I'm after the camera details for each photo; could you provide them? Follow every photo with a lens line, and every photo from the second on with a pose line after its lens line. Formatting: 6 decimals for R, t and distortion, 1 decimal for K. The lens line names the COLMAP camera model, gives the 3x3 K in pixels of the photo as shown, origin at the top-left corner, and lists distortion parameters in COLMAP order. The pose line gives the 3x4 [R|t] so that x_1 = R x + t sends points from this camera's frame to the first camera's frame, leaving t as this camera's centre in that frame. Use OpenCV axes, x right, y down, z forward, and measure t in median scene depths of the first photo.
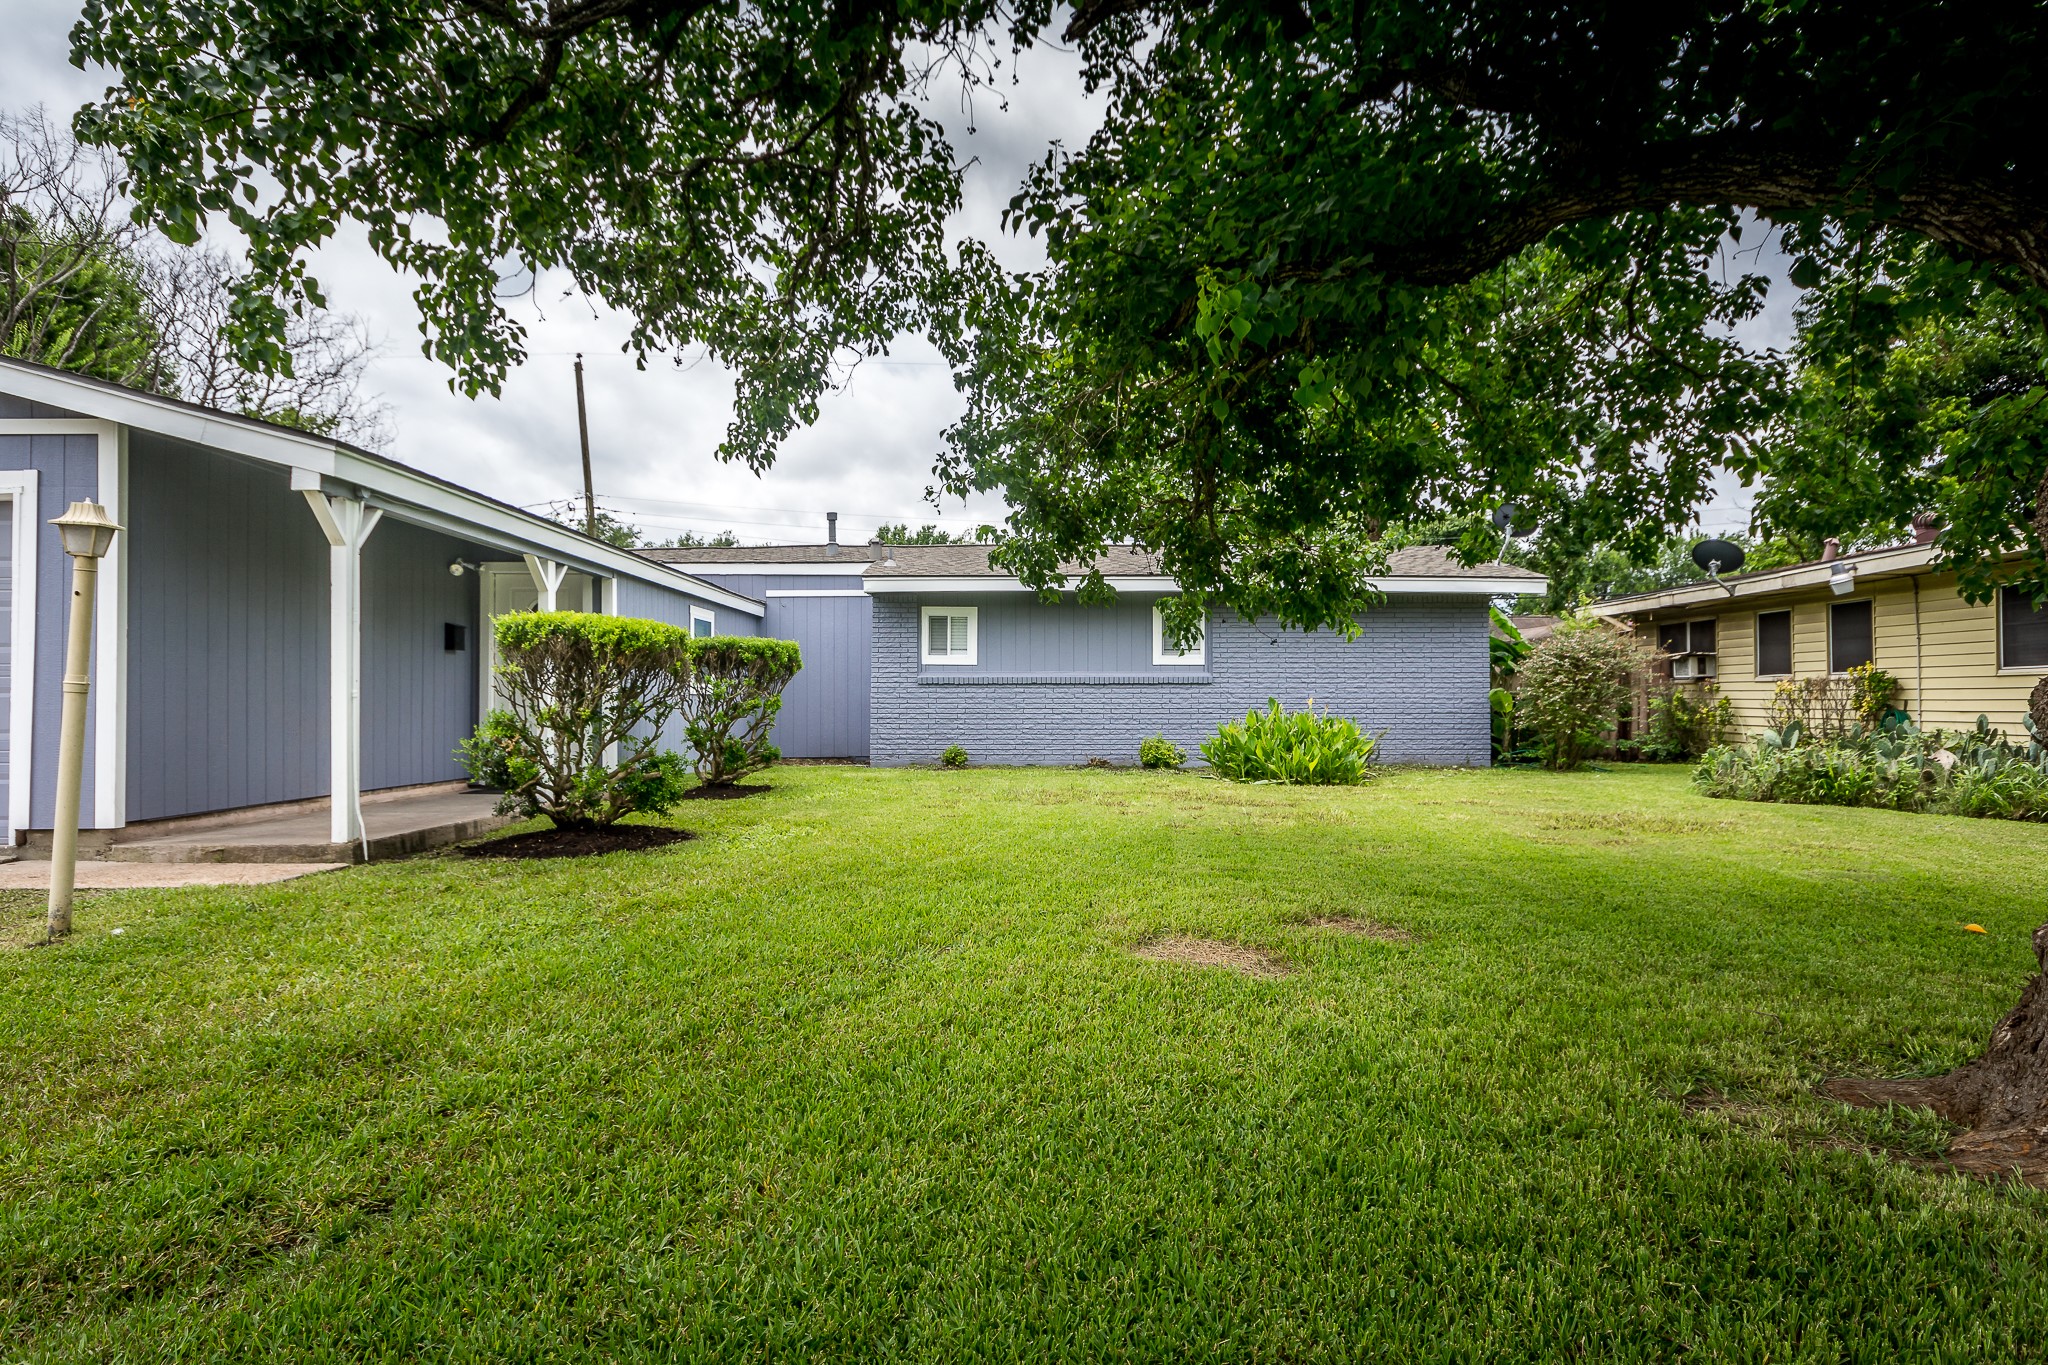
lens RADIAL K [[1194.8, 0, 1036.7], [0, 1194.8, 672.6], [0, 0, 1]] dist [-0.003708, -0.001896]
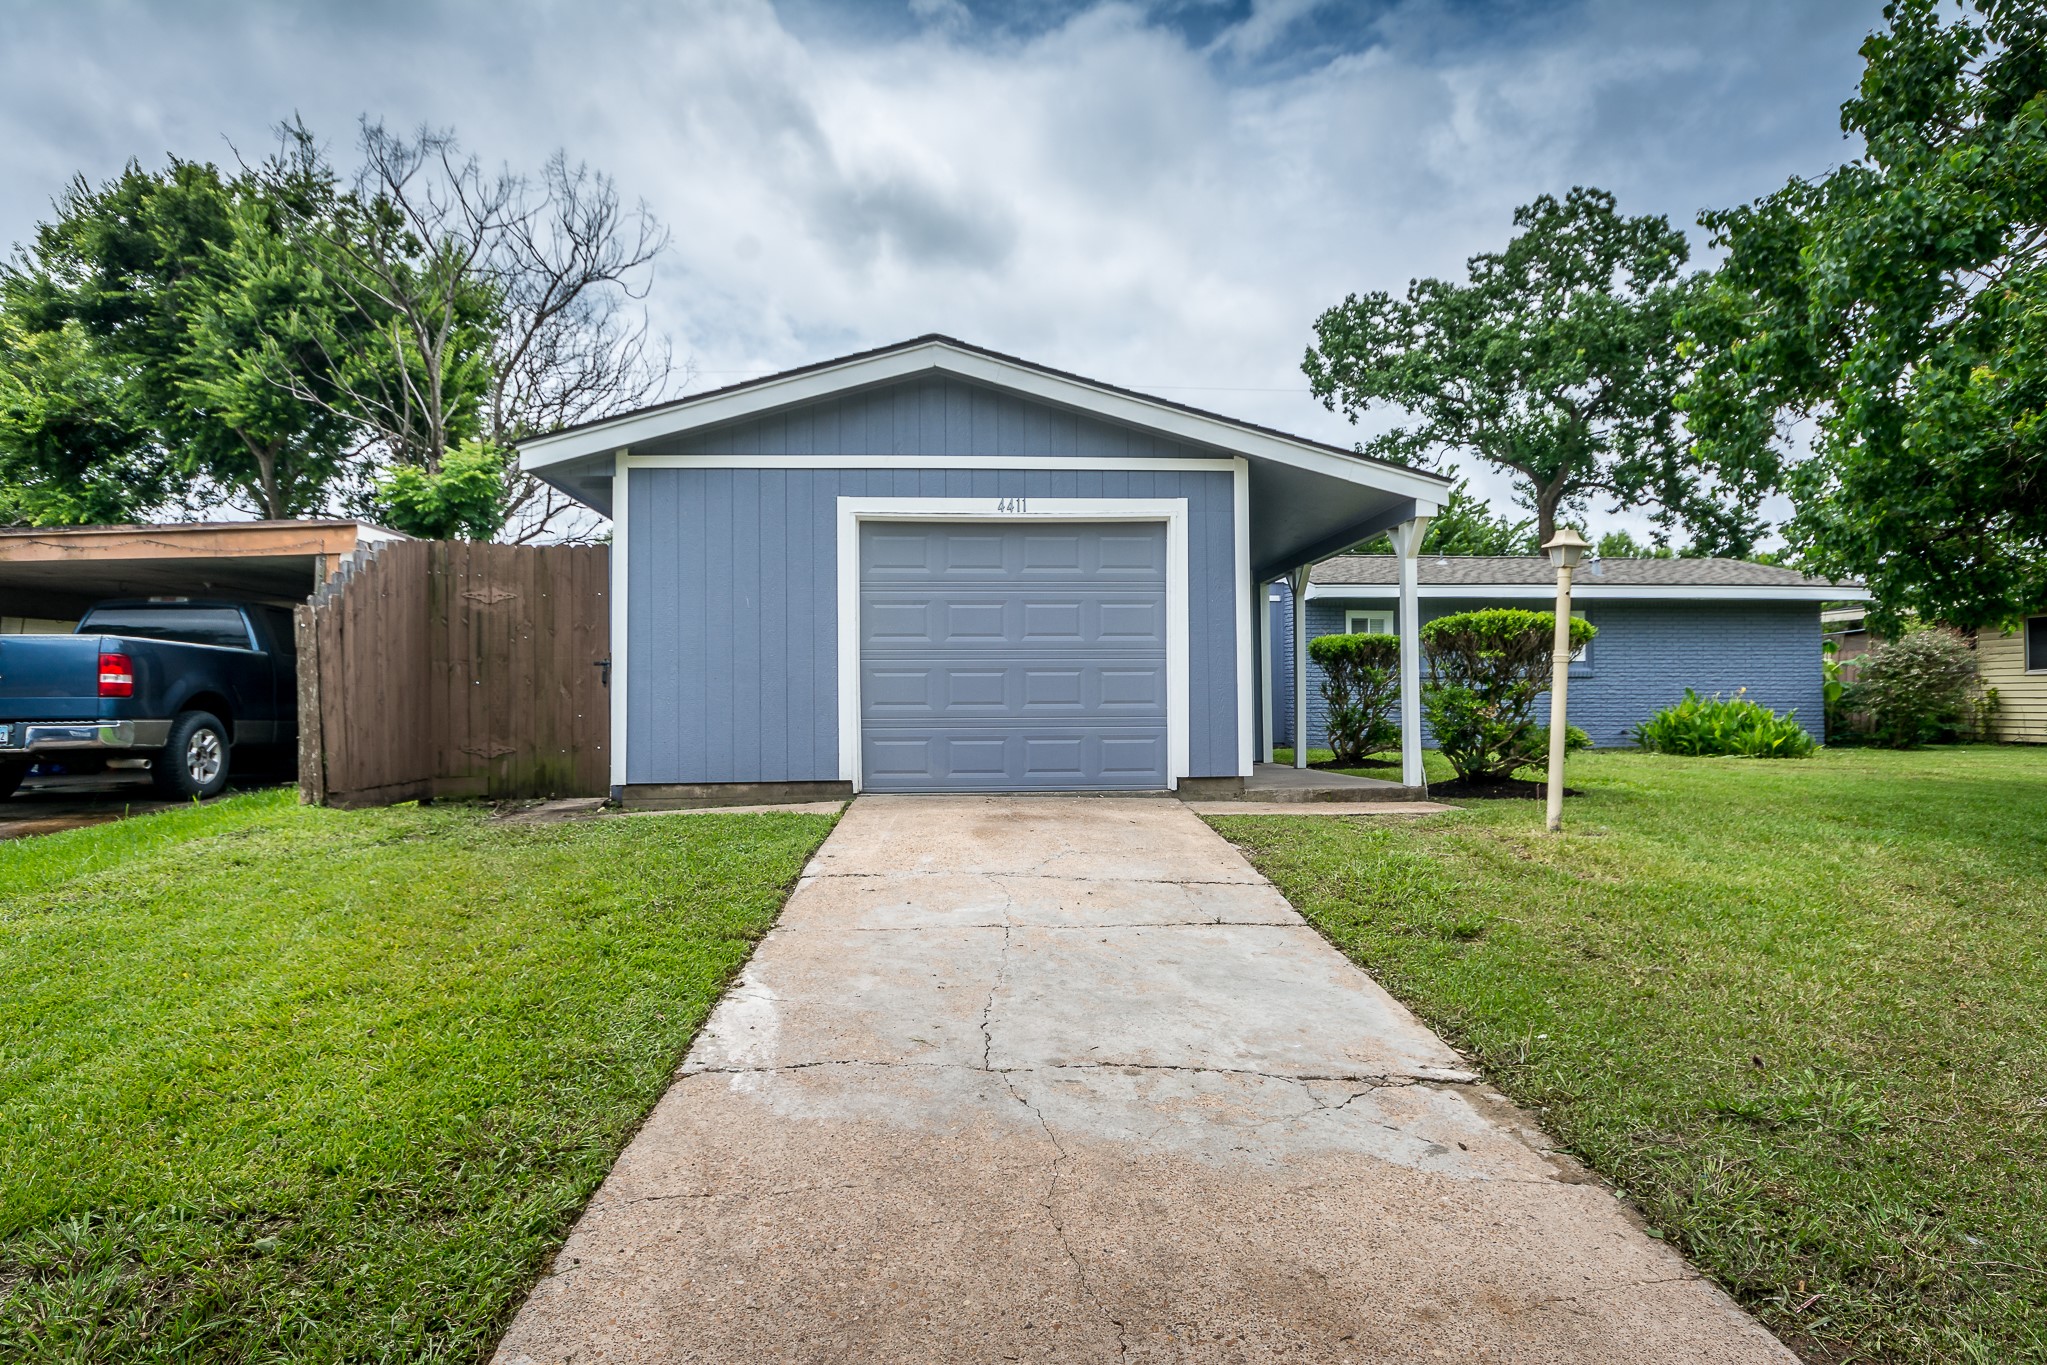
lens RADIAL K [[1194.3, 0, 1036.2], [0, 1194.3, 672.6], [0, 0, 1]] dist [-0.003708, -0.001896]
pose [[0.998023, -0.001956, 0.062821, -0.477201], [0.002394, 0.999973, -0.006900, 0.011860], [-0.062806, 0.007036, 0.998001, -0.122027]]
